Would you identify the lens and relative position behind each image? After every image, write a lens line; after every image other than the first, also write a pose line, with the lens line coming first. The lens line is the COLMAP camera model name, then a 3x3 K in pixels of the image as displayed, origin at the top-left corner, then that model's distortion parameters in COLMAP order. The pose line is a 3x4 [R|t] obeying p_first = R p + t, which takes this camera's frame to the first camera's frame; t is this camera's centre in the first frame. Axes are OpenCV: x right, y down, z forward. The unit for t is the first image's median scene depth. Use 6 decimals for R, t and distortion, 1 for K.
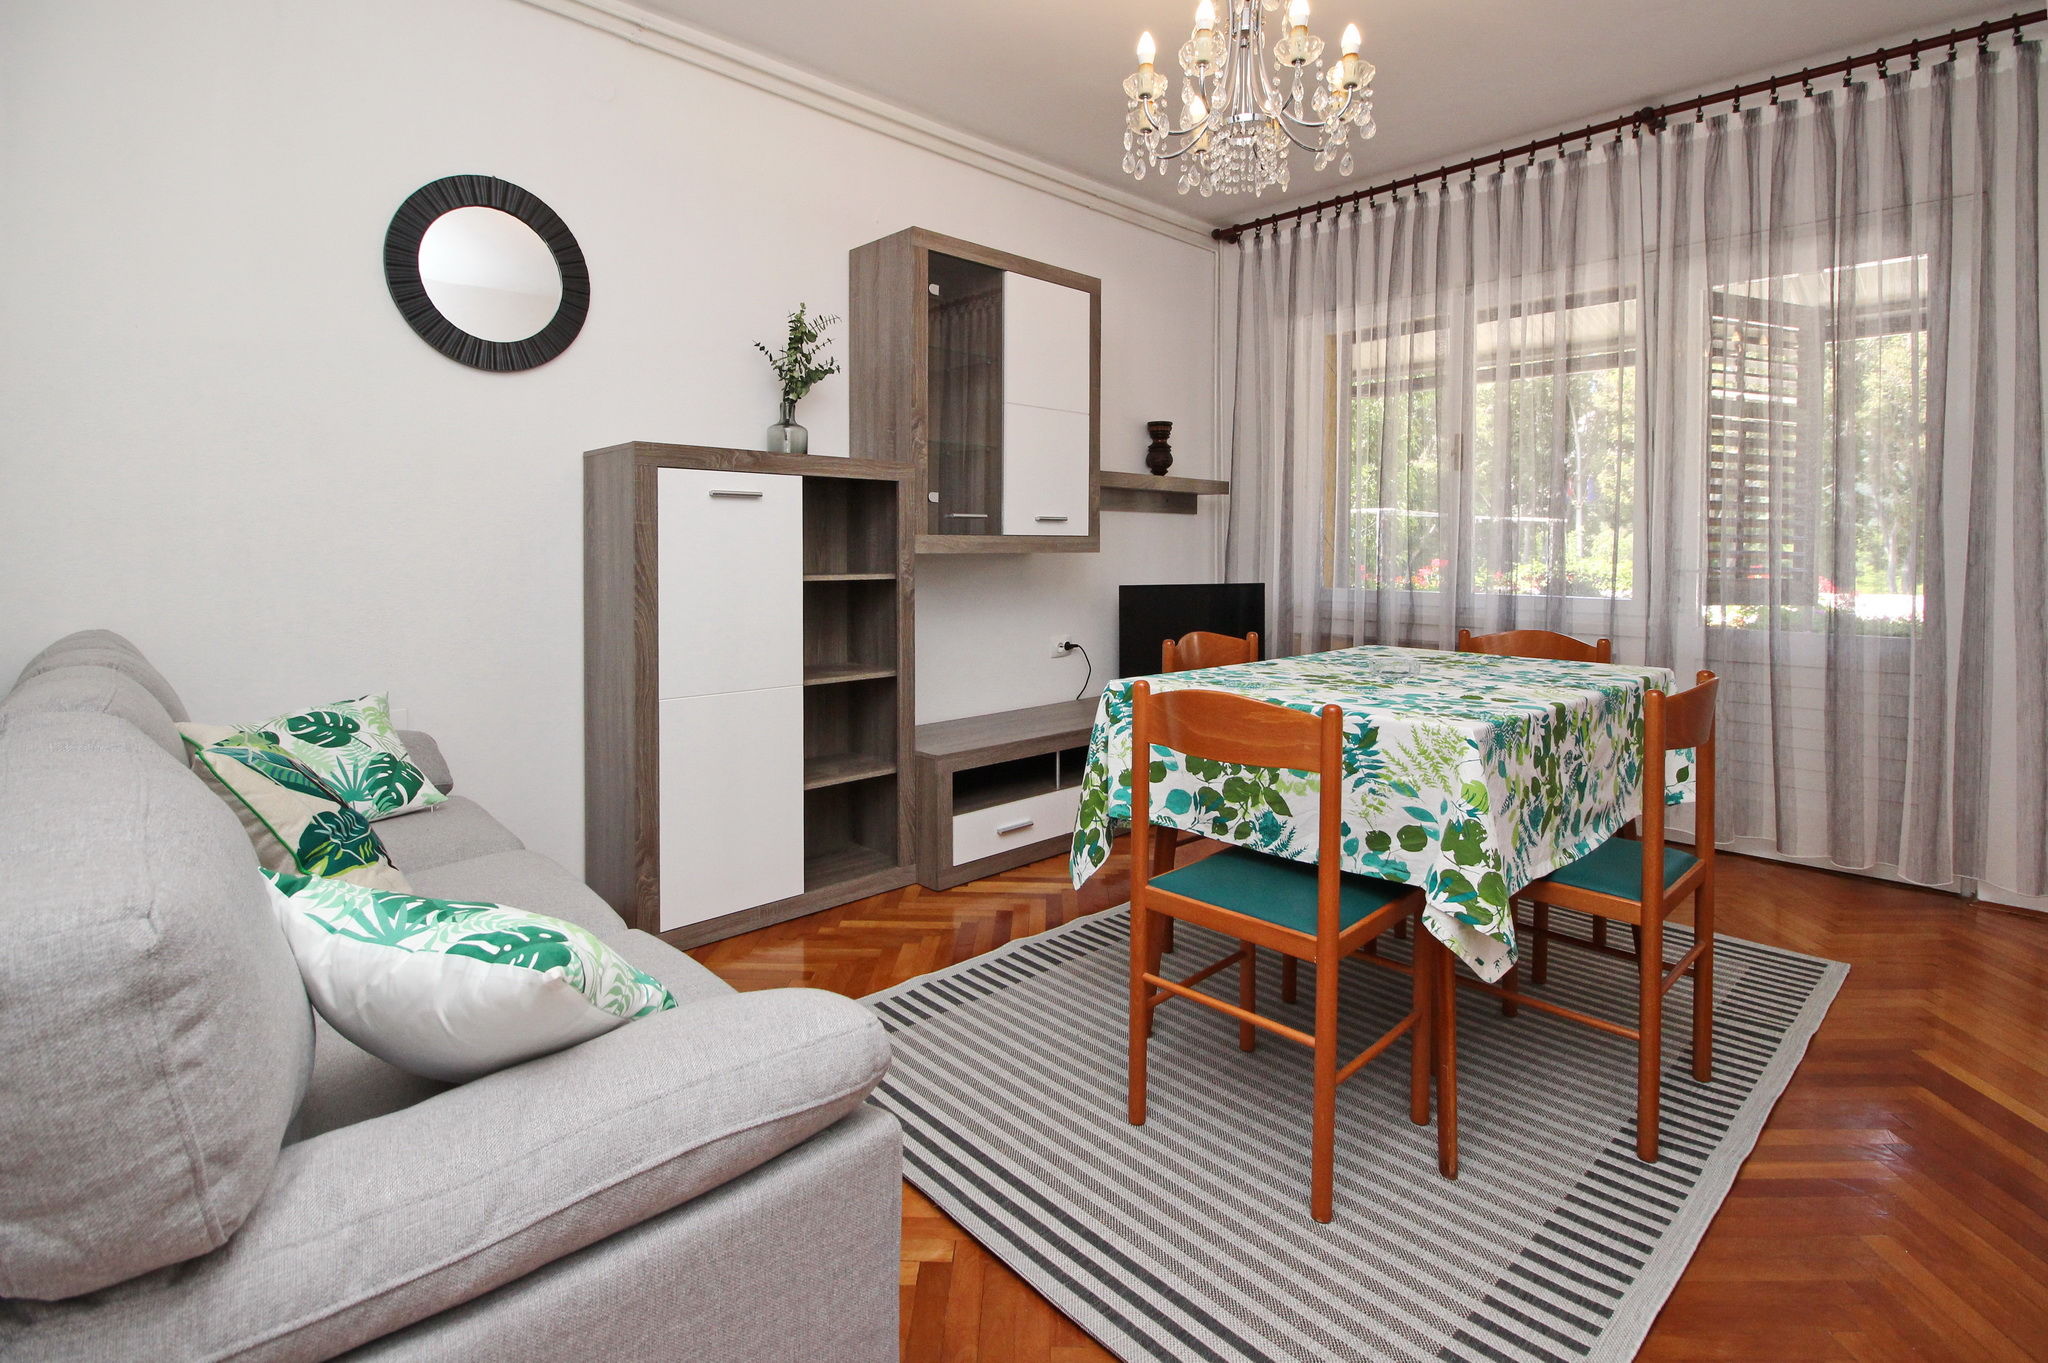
lens RADIAL K [[997.5, 0, 993.9], [0, 997.5, 561.1], [0, 0, 1]] dist [0.008901, -0.017216]
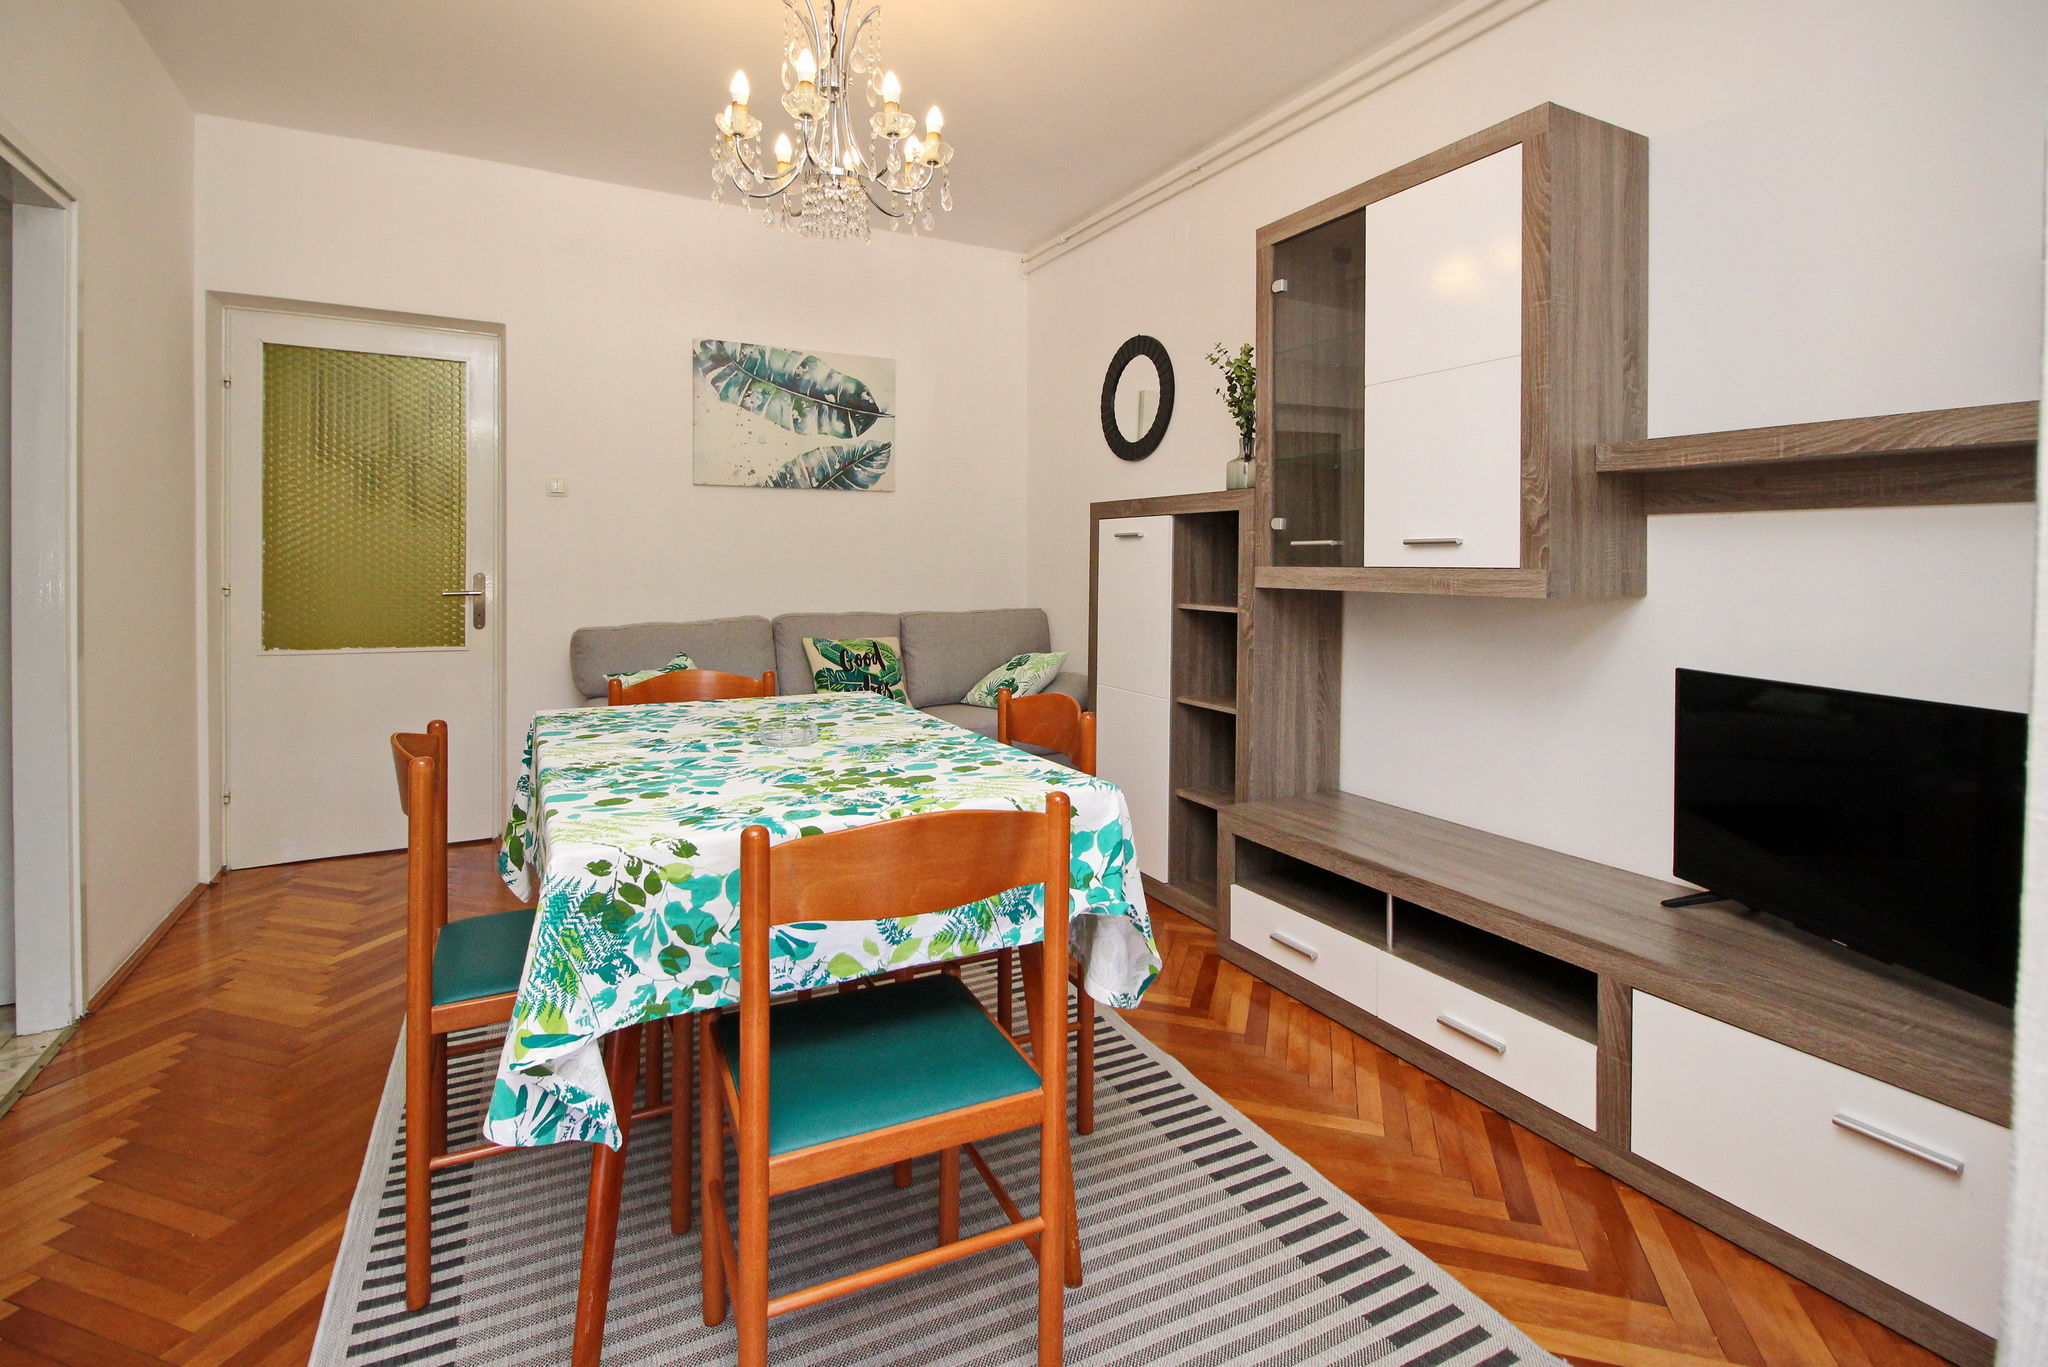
lens RADIAL K [[947.9, 0, 1023.0], [0, 947.9, 571.7], [0, 0, 1]] dist [0.020392, -0.000044]
pose [[-0.250081, 0.004647, -0.968214, 1.082601], [-0.021421, 0.999717, 0.010331, -0.034901], [0.967988, 0.023323, -0.249910, 1.344881]]
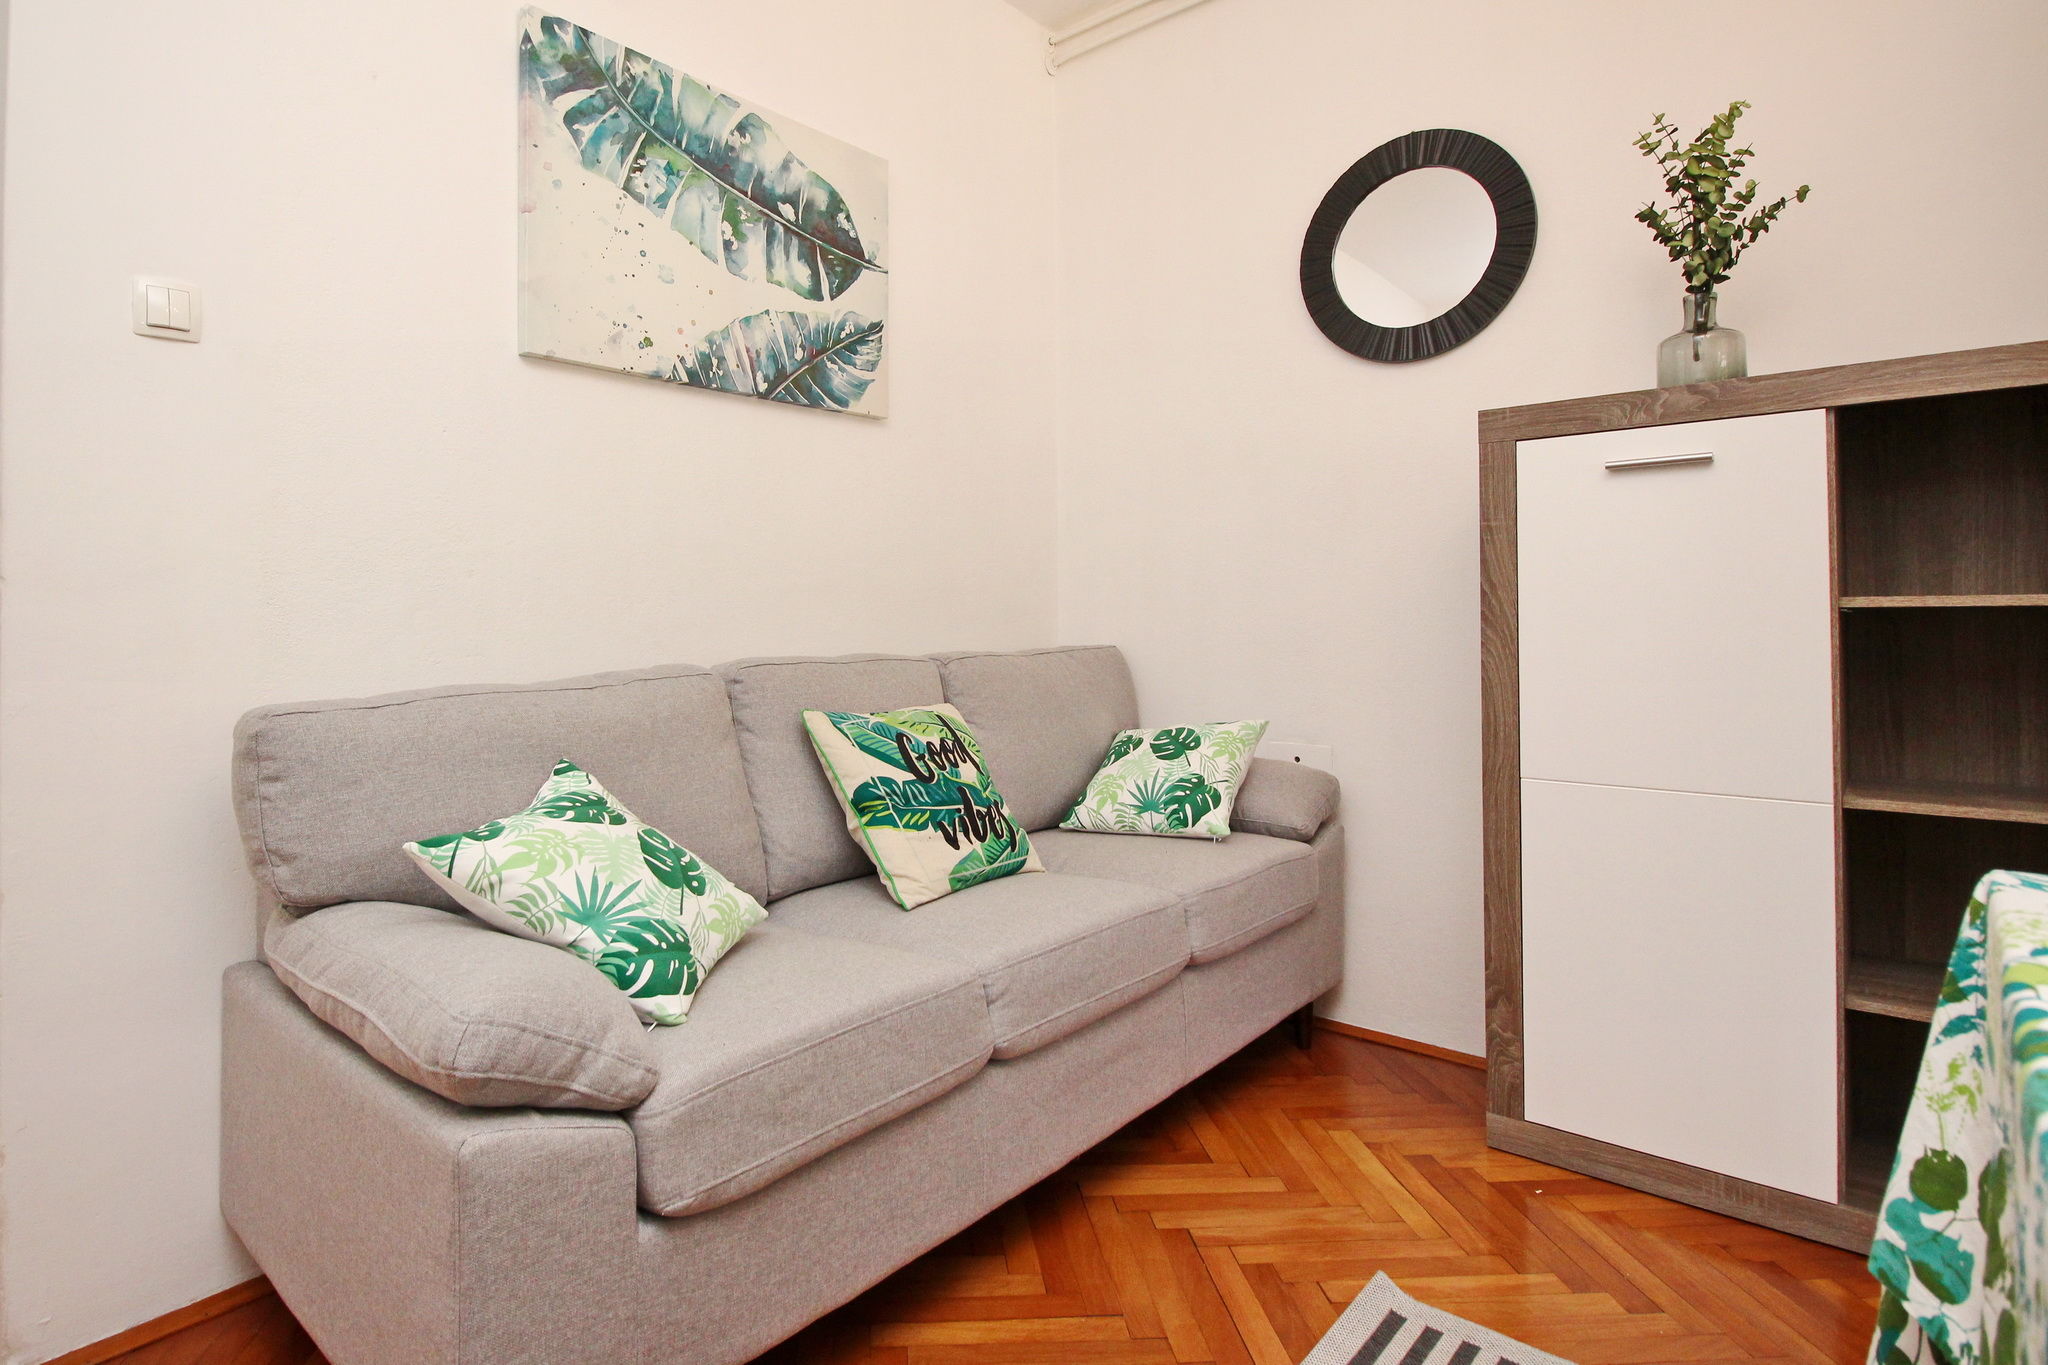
lens RADIAL K [[1048.5, 0, 939.2], [0, 1048.5, 608.2], [0, 0, 1]] dist [-0.000012, -0.000997]
pose [[0.089520, -0.014735, -0.995876, 0.380330], [-0.007168, 0.999855, -0.015438, 0.038782], [0.995959, 0.008521, 0.089401, 0.580470]]
